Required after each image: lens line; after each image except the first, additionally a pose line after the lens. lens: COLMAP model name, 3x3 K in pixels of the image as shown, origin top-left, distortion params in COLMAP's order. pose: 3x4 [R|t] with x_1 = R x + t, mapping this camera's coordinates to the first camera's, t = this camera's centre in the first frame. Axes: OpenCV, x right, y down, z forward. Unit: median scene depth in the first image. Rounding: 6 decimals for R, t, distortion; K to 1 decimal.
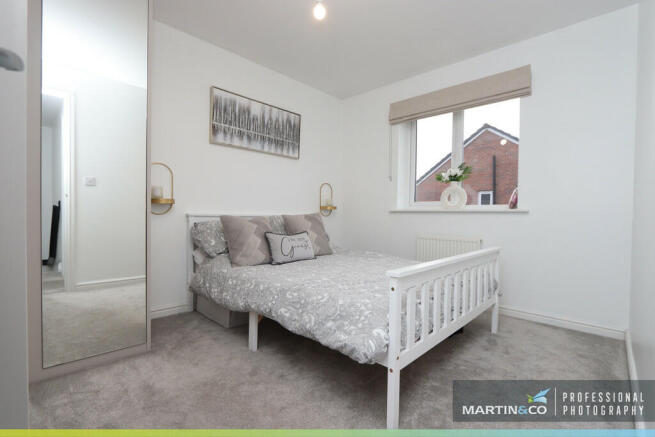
lens RADIAL K [[304.5, 0, 325.5], [0, 304.5, 217.3], [0, 0, 1]] dist [-0.009125, -0.000829]
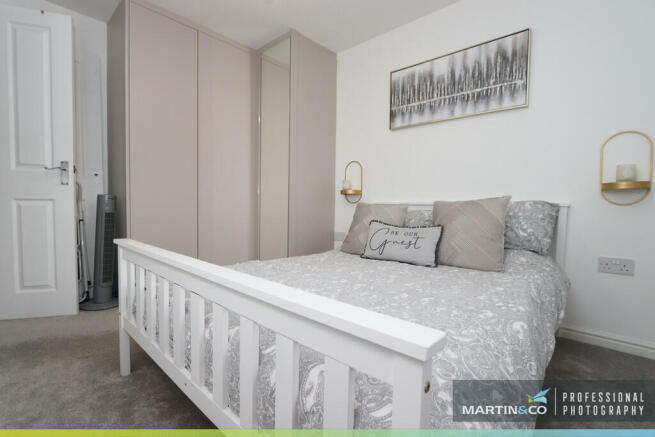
lens RADIAL K [[304.5, 0, 325.5], [0, 304.5, 221.8], [0, 0, 1]] dist [-0.009125, -0.000829]
pose [[0.031657, 0.050811, -0.998206, 0.568634], [-0.008940, 0.998681, 0.050552, 0.005369], [0.999459, 0.007324, 0.032070, 0.684914]]
